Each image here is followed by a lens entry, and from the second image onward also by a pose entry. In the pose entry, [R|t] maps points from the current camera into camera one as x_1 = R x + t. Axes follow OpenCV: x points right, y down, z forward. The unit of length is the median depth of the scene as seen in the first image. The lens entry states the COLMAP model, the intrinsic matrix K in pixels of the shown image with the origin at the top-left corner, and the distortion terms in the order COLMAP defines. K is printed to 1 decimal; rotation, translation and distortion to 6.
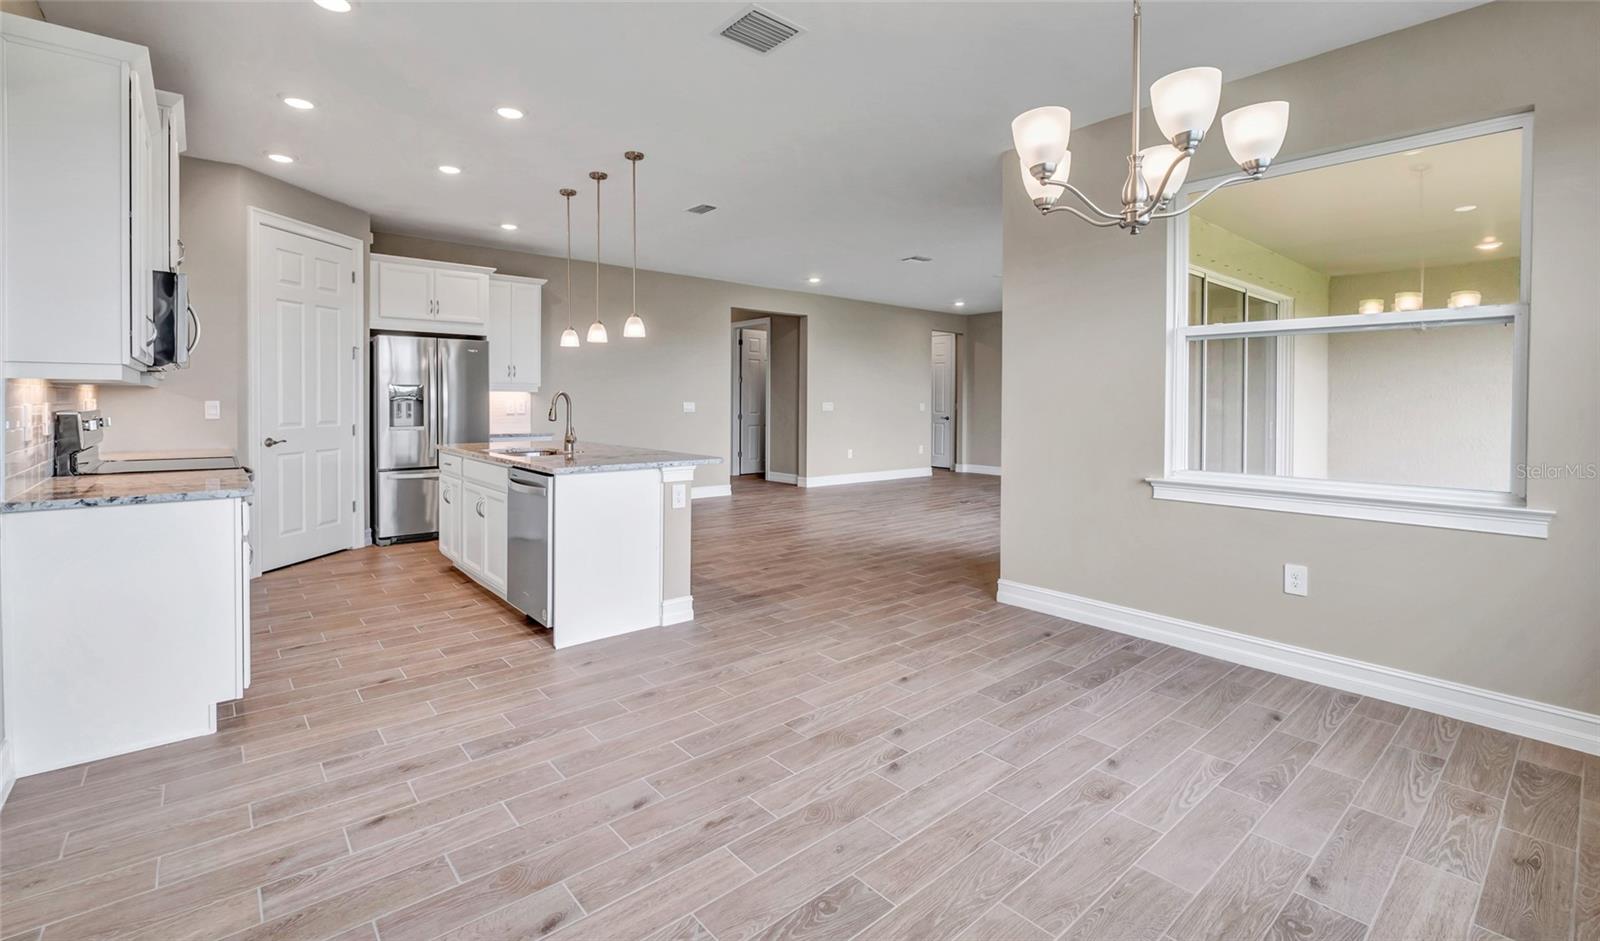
lens RADIAL K [[705.2, 0, 794.8], [0, 705.2, 410.3], [0, 0, 1]] dist [-0.005416, 0.000039]
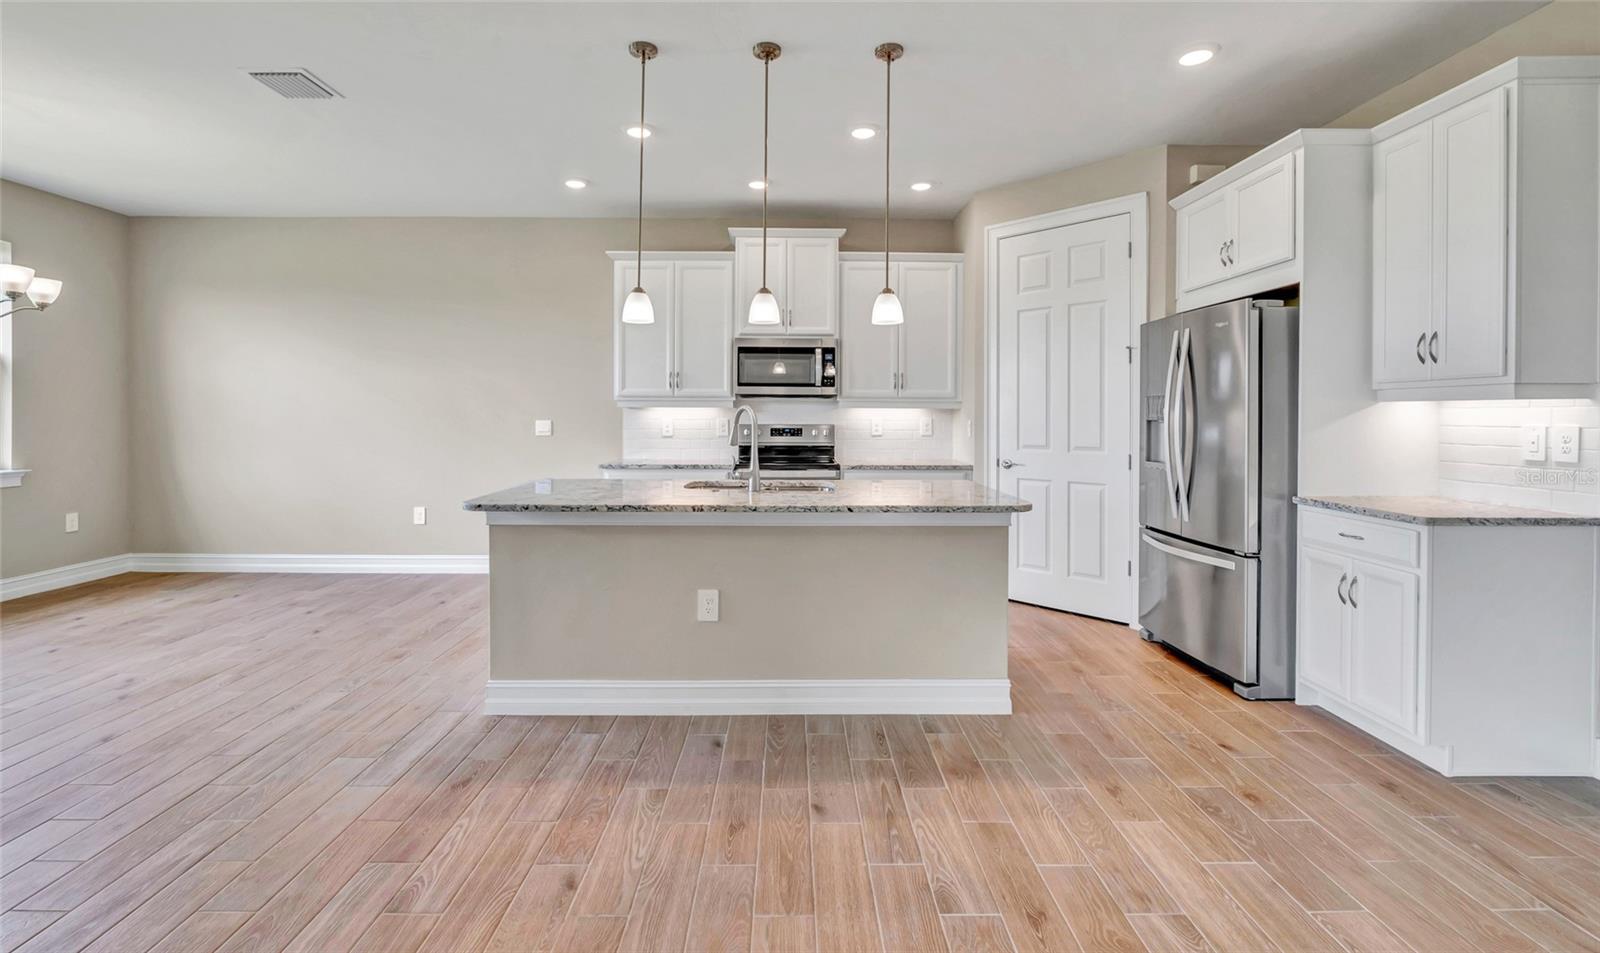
lens RADIAL K [[705.2, 0, 790.4], [0, 705.2, 420.9], [0, 0, 1]] dist [-0.005416, 0.000039]
pose [[-0.647561, -0.002944, -0.762008, 0.140648], [-0.019243, 0.999737, 0.012491, -0.015764], [0.761771, 0.022752, -0.647447, 1.146726]]
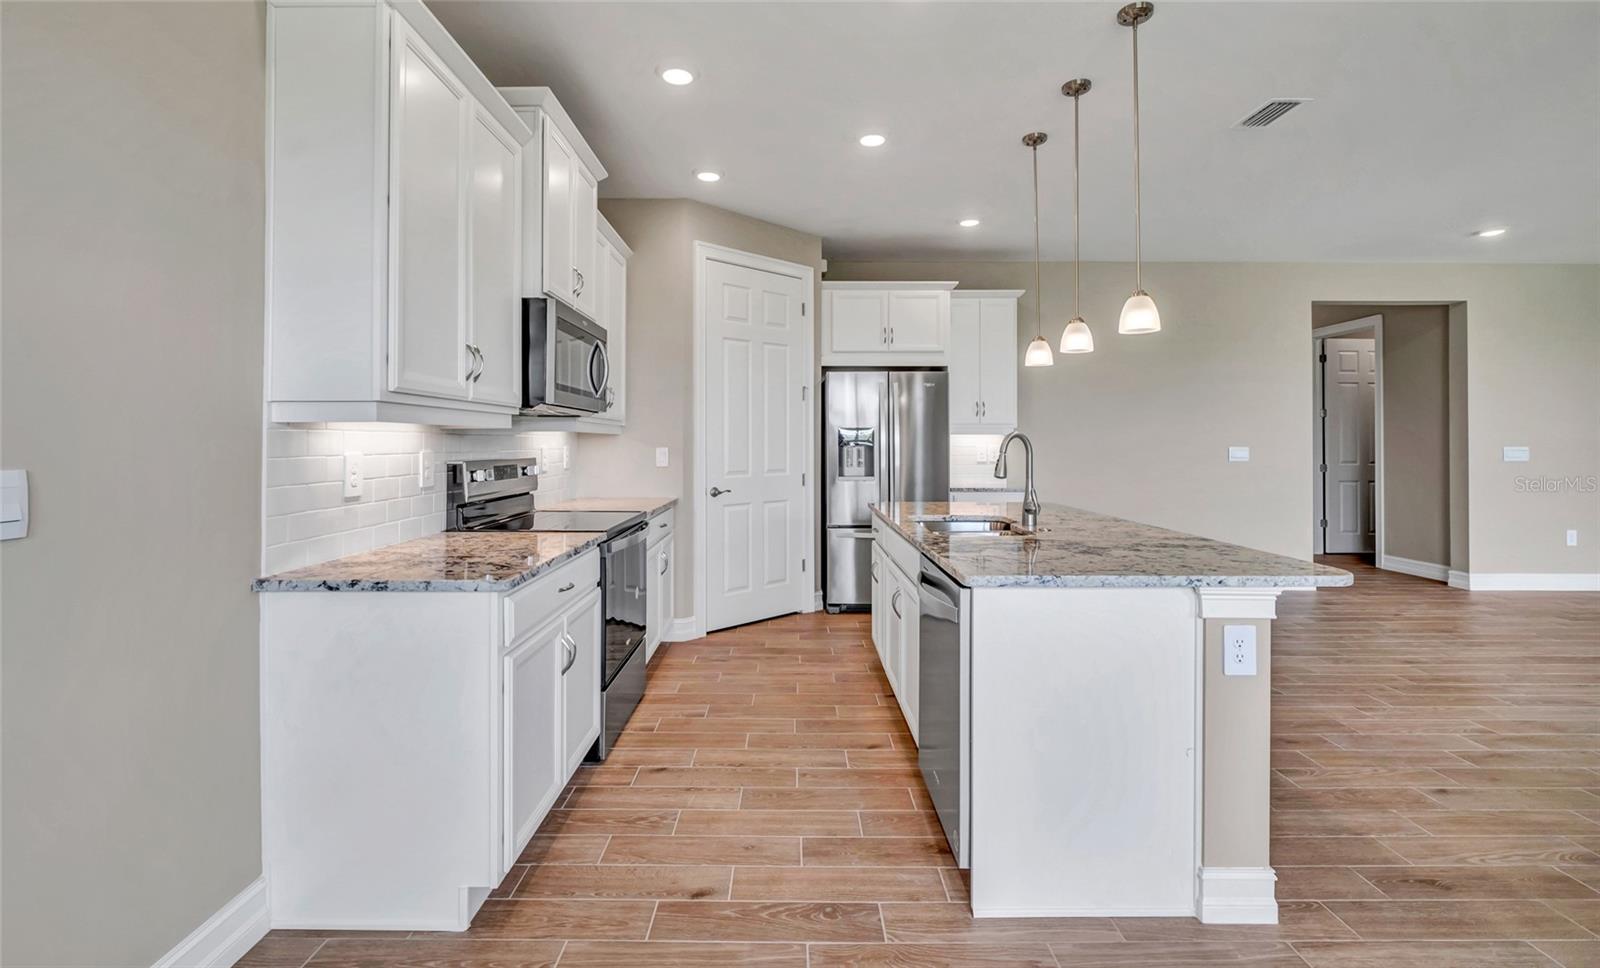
lens RADIAL K [[701.9, 0, 787.4], [0, 701.9, 434.6], [0, 0, 1]] dist [-0.007972, 0.001294]
pose [[0.758497, -0.013636, -0.651534, -0.057677], [-0.004878, 0.999634, -0.026600, -0.004946], [0.651659, 0.023354, 0.758153, 0.295320]]
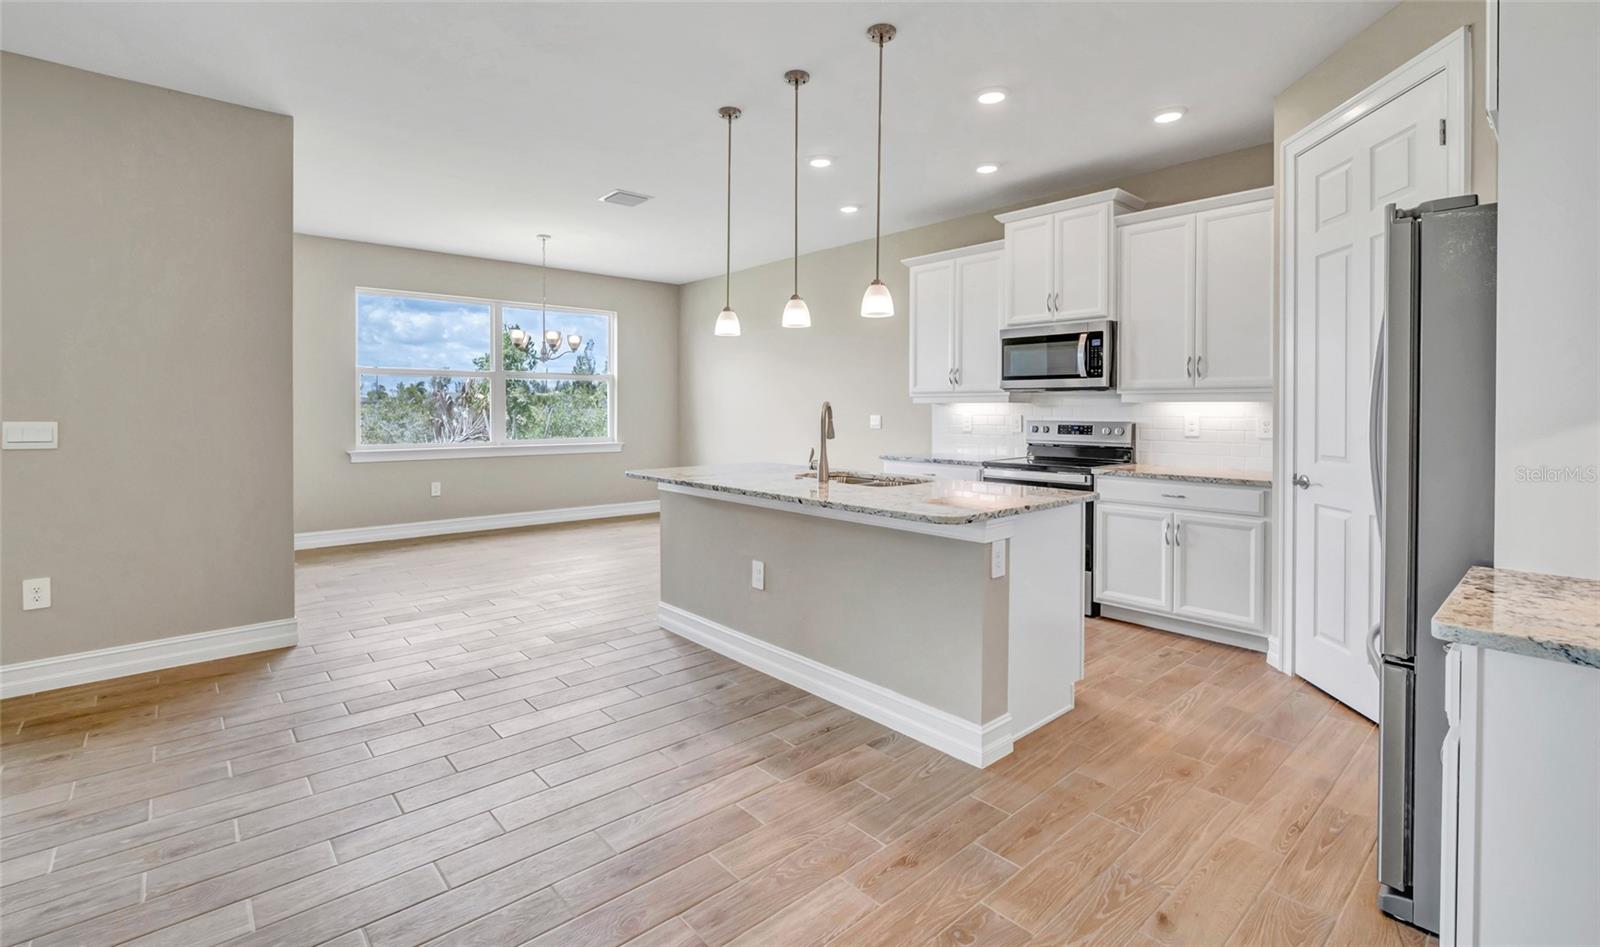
lens RADIAL K [[705.2, 0, 790.5], [0, 705.2, 414.3], [0, 0, 1]] dist [-0.005416, 0.000039]
pose [[-0.999889, -0.008723, -0.012090, -0.215763], [-0.008993, 0.999707, 0.022456, -0.022729], [0.011891, 0.022563, -0.999675, 1.355058]]
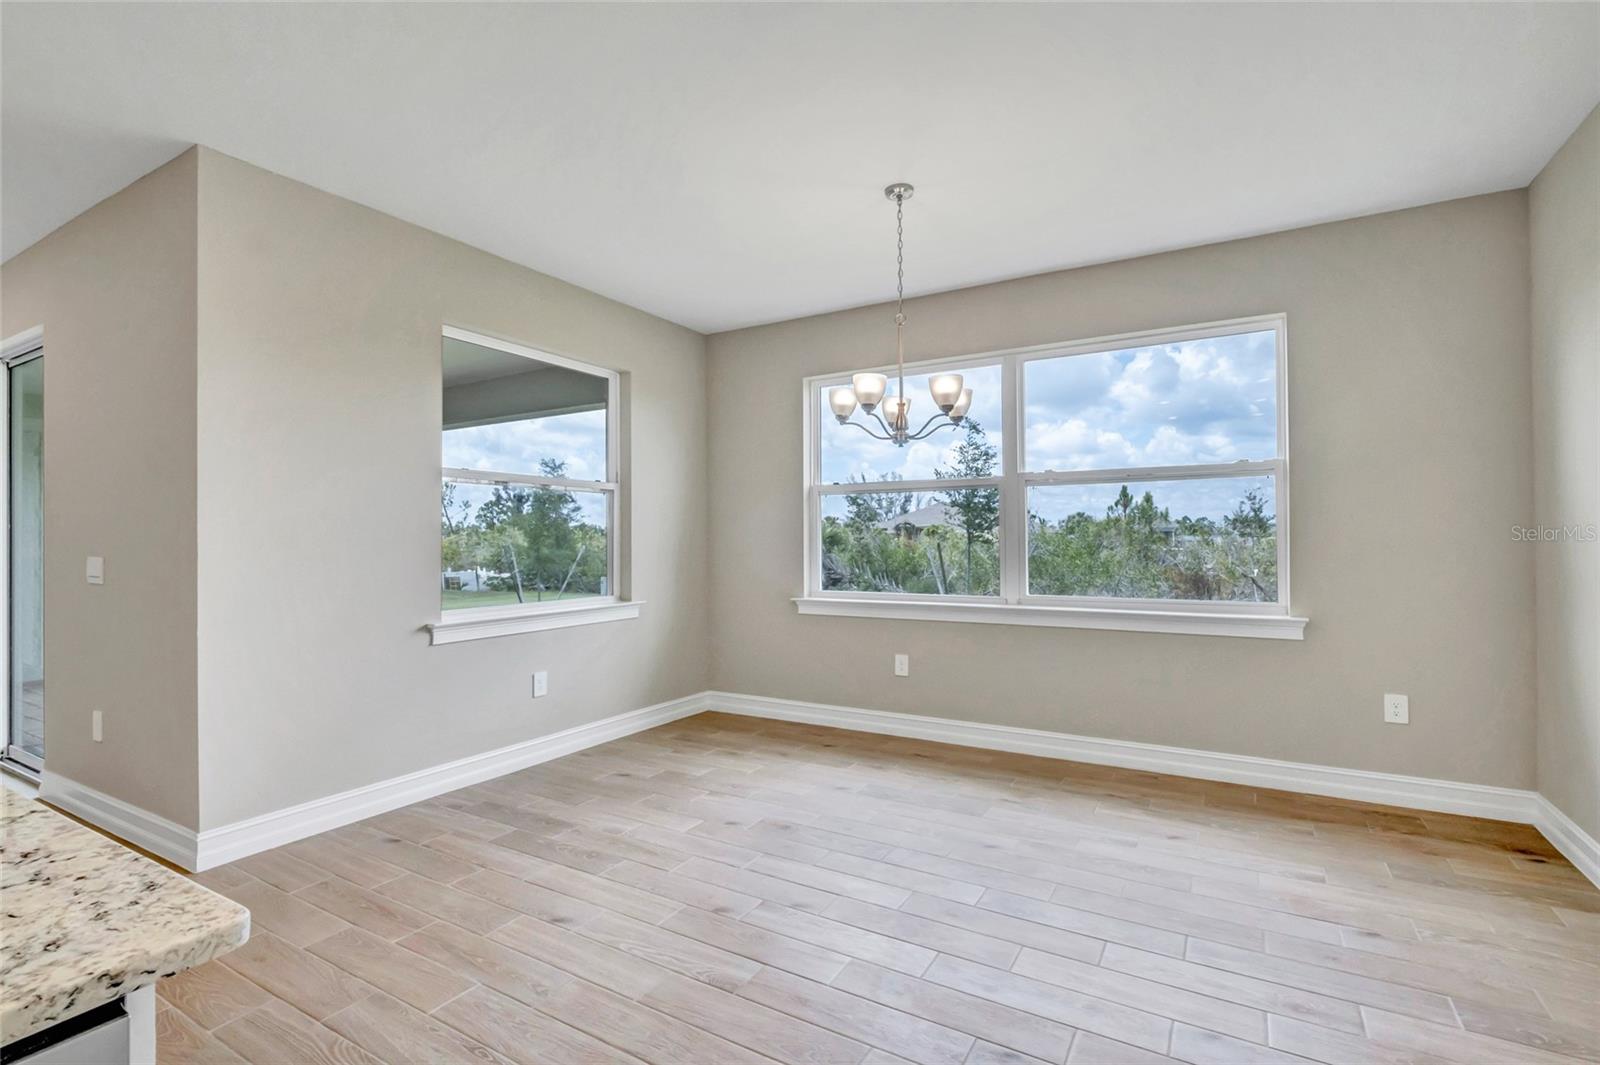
lens RADIAL K [[700.6, 0, 785.3], [0, 700.6, 532.0], [0, 0, 1]] dist [-0.005967, 0.000273]
pose [[-0.303932, 0.008347, 0.952657, -0.318922], [0.015169, 0.999877, -0.003921, -0.008949], [-0.952573, 0.013259, -0.304022, 0.511760]]
